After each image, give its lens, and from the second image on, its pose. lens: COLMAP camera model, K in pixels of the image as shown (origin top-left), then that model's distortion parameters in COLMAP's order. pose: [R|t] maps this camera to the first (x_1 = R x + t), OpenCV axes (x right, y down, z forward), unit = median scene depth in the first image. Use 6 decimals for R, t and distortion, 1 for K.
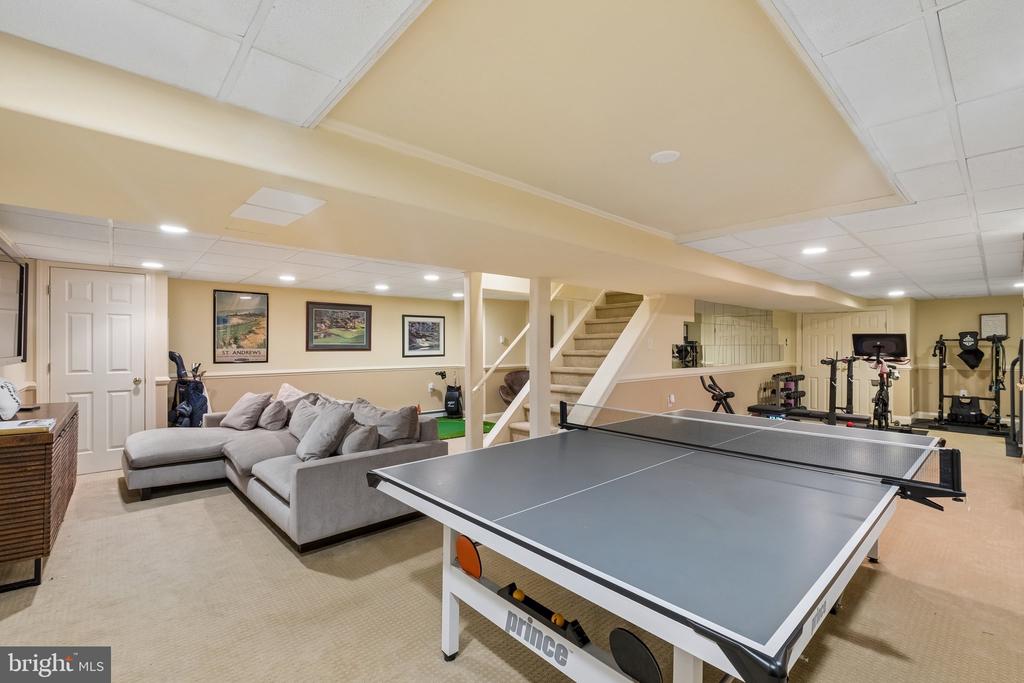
lens RADIAL K [[450.8, 0, 511.6], [0, 450.8, 342.7], [0, 0, 1]] dist [0.001784, 0.000483]
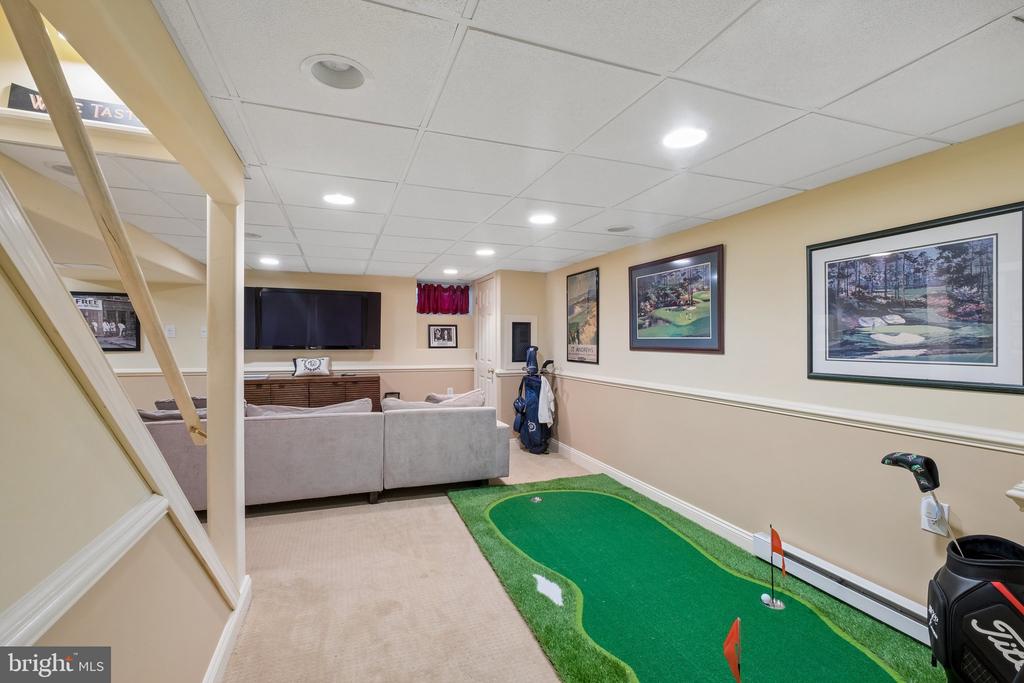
lens RADIAL K [[450.8, 0, 511.0], [0, 450.8, 340.1], [0, 0, 1]] dist [0.001784, 0.000483]
pose [[-0.354903, -0.003176, -0.934898, 0.137231], [0.000401, 0.999994, -0.003550, 0.006448], [0.934903, -0.001635, -0.354899, 0.914284]]
